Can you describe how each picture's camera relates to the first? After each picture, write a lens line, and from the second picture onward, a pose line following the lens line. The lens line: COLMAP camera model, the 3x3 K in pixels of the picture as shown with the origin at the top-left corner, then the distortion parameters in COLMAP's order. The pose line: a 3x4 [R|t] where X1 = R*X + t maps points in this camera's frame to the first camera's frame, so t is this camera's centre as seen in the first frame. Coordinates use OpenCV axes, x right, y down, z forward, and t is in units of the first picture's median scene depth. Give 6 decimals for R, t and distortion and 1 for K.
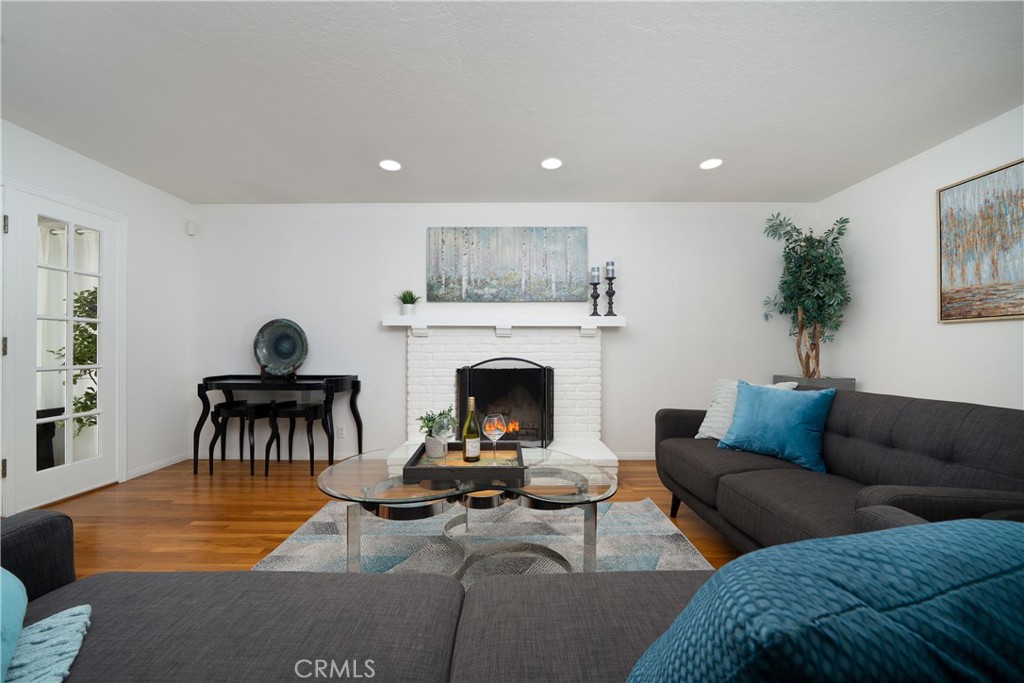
lens RADIAL K [[377.2, 0, 512.8], [0, 377.2, 344.1], [0, 0, 1]] dist [-0.016649, 0.000264]
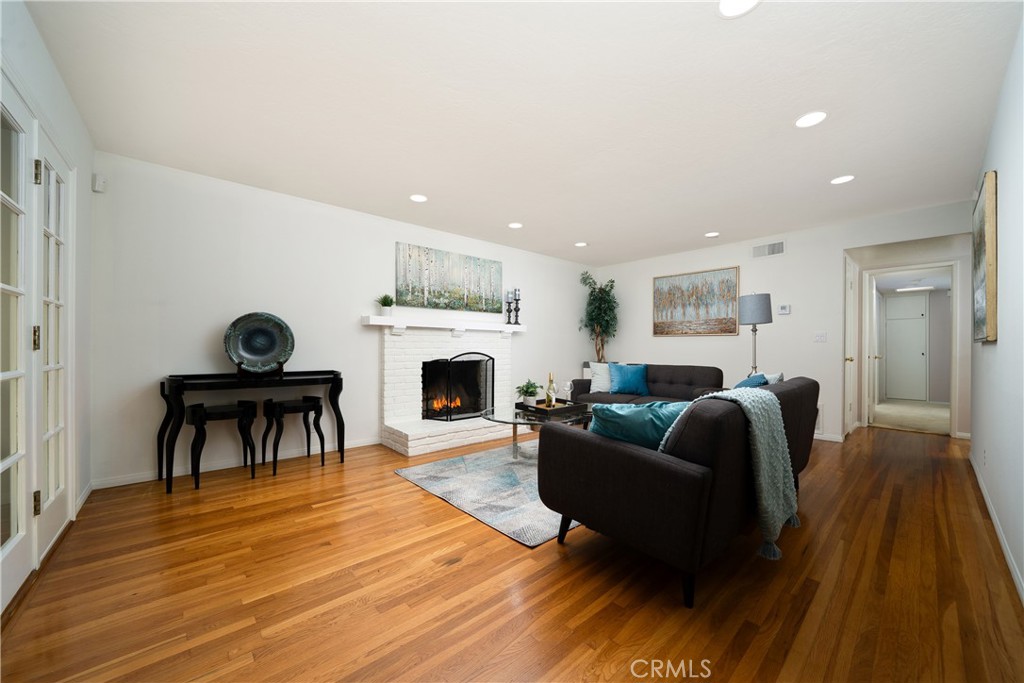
lens RADIAL K [[377.2, 0, 514.6], [0, 377.2, 346.2], [0, 0, 1]] dist [-0.016649, 0.000264]
pose [[0.745018, 0.006128, 0.667017, -0.756681], [-0.015009, 0.999859, 0.007578, 0.000685], [-0.666876, -0.015657, 0.745004, -0.124070]]
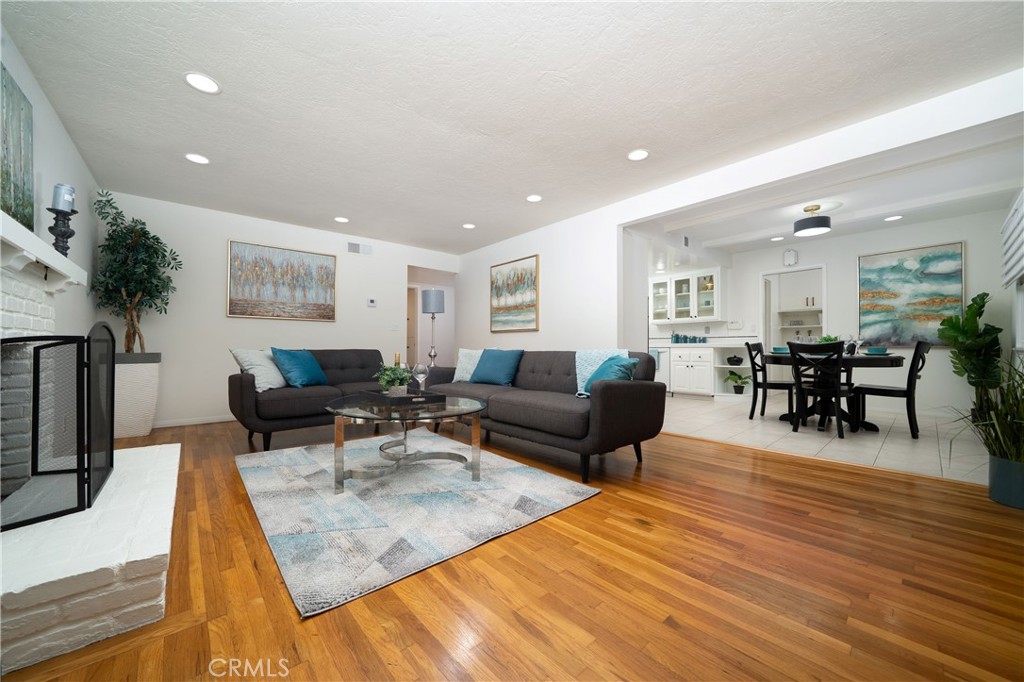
lens RADIAL K [[377.2, 0, 510.4], [0, 377.2, 345.2], [0, 0, 1]] dist [-0.016649, 0.000264]
pose [[-0.657109, 0.005705, 0.753774, -0.748397], [-0.011143, 0.999789, -0.017281, 0.067720], [-0.753713, -0.019755, -0.656907, 0.832776]]
